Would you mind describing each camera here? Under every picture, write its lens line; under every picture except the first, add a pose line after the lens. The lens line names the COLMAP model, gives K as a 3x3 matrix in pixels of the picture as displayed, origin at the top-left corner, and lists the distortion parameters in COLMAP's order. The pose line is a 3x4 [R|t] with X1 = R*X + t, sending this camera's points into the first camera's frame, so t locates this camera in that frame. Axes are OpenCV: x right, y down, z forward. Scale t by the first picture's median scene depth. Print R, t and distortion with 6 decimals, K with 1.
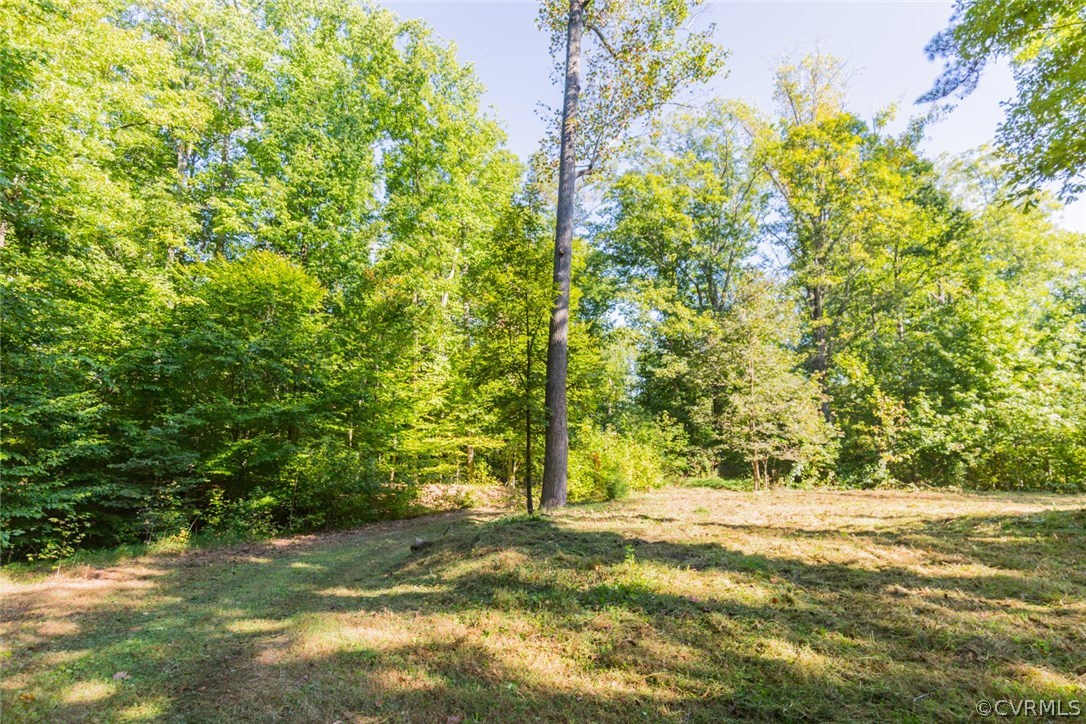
lens RADIAL K [[502.4, 0, 528.0], [0, 502.4, 362.3], [0, 0, 1]] dist [0.011998, -0.000556]
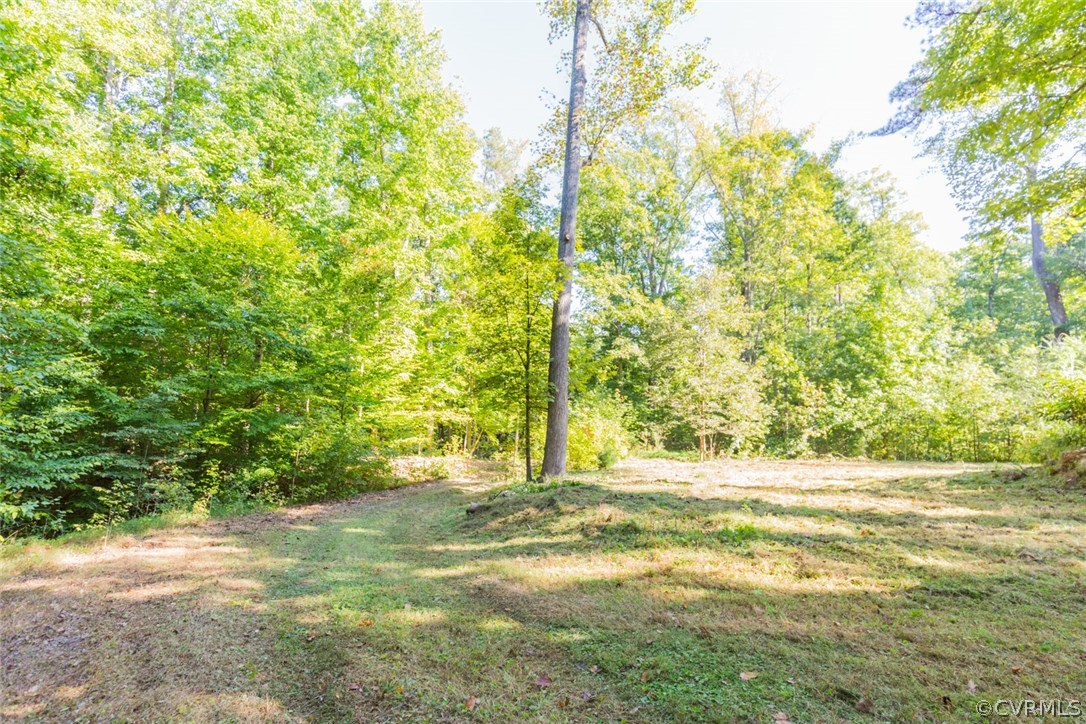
lens RADIAL K [[502.4, 0, 528.0], [0, 502.4, 362.3], [0, 0, 1]] dist [0.011998, -0.000556]
pose [[0.982635, 0.033013, 0.182591, -0.152107], [-0.041620, 0.998186, 0.043505, -0.000535], [-0.180823, -0.050349, 0.982226, -0.031063]]
